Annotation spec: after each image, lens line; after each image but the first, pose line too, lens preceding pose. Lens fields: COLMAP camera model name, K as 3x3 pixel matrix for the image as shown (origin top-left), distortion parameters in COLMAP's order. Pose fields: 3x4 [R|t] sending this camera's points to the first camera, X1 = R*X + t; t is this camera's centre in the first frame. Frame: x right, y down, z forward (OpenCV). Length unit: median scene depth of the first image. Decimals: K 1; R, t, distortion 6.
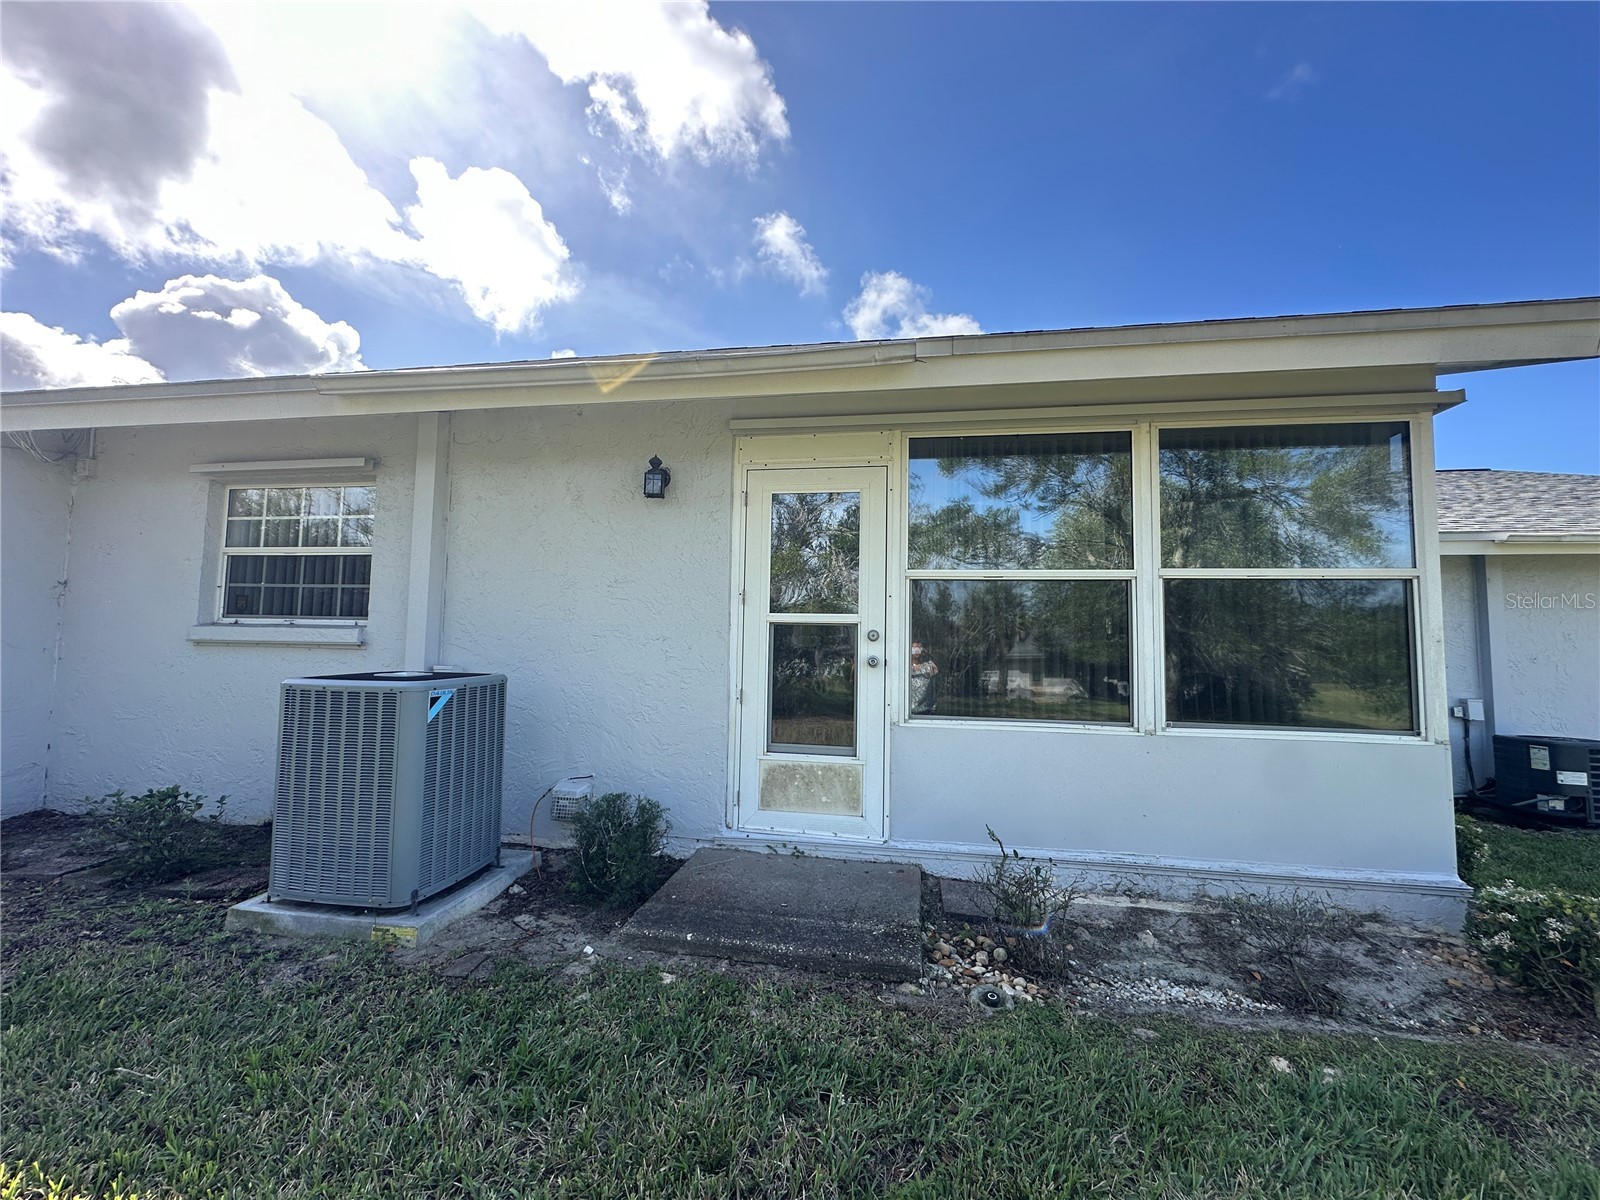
lens RADIAL K [[640.0, 0, 793.4], [0, 640.0, 607.1], [0, 0, 1]] dist [-0.001659, 0.000060]
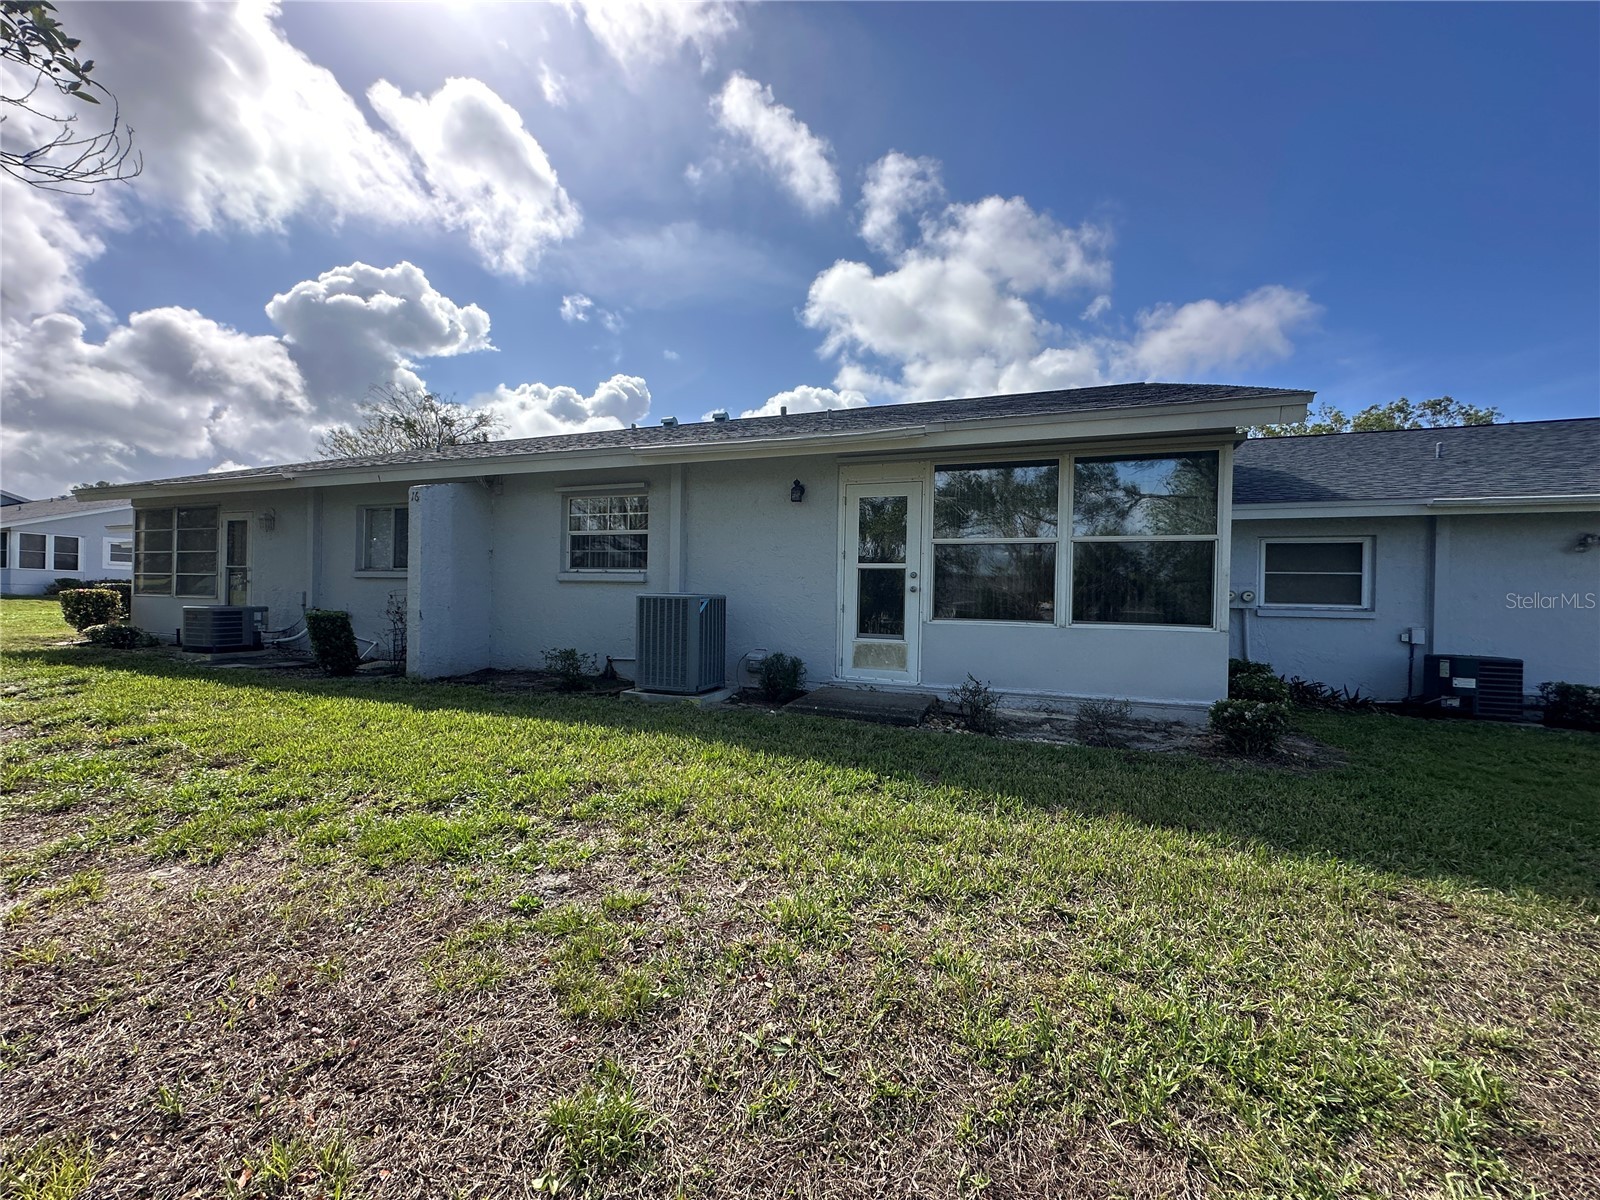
lens RADIAL K [[640.0, 0, 796.0], [0, 640.0, 601.5], [0, 0, 1]] dist [-0.001659, 0.000060]
pose [[0.981339, 0.002906, -0.192263, 0.145655], [0.008721, 0.998184, 0.059601, 0.007088], [0.192087, -0.060165, 0.979532, -0.877105]]
